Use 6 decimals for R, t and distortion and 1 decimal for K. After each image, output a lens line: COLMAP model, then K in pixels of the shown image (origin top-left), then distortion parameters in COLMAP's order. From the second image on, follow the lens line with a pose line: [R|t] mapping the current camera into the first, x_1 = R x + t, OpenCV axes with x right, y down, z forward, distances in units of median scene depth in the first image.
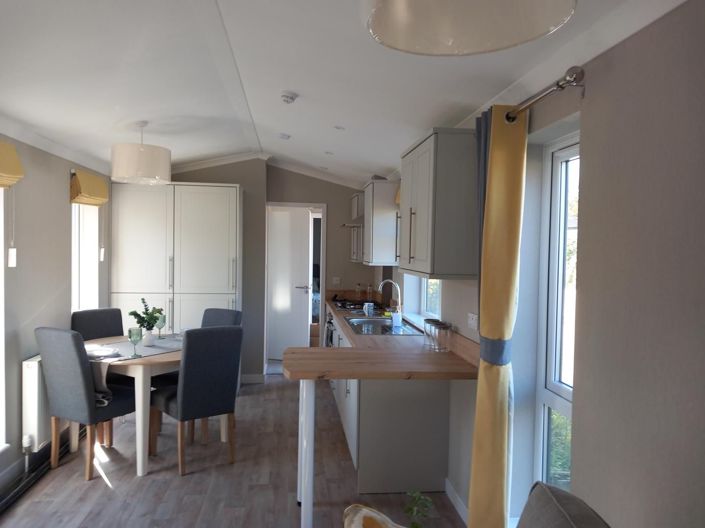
lens RADIAL K [[548.5, 0, 354.1], [0, 548.5, 264.4], [0, 0, 1]] dist [0.042846, -0.095925]
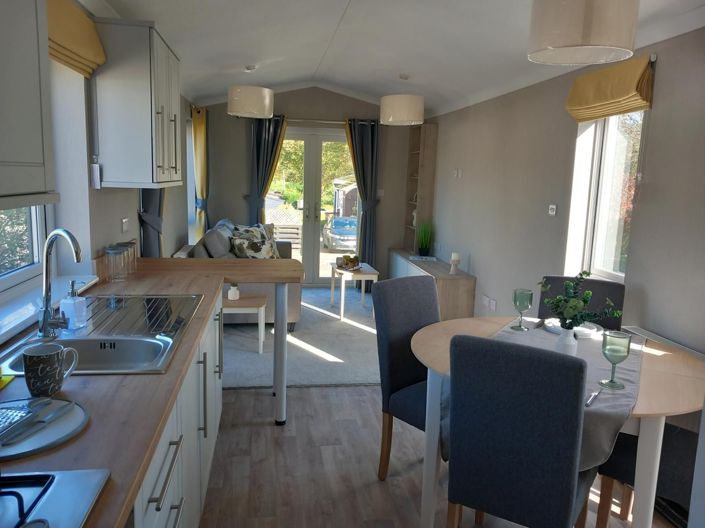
lens RADIAL K [[548.5, 0, 351.5], [0, 548.5, 266.0], [0, 0, 1]] dist [0.042846, -0.095925]
pose [[-0.998188, -0.044662, -0.040330, -0.141073], [-0.051480, 0.980817, 0.188009, -0.032867], [0.031160, 0.189744, -0.981339, 1.603989]]
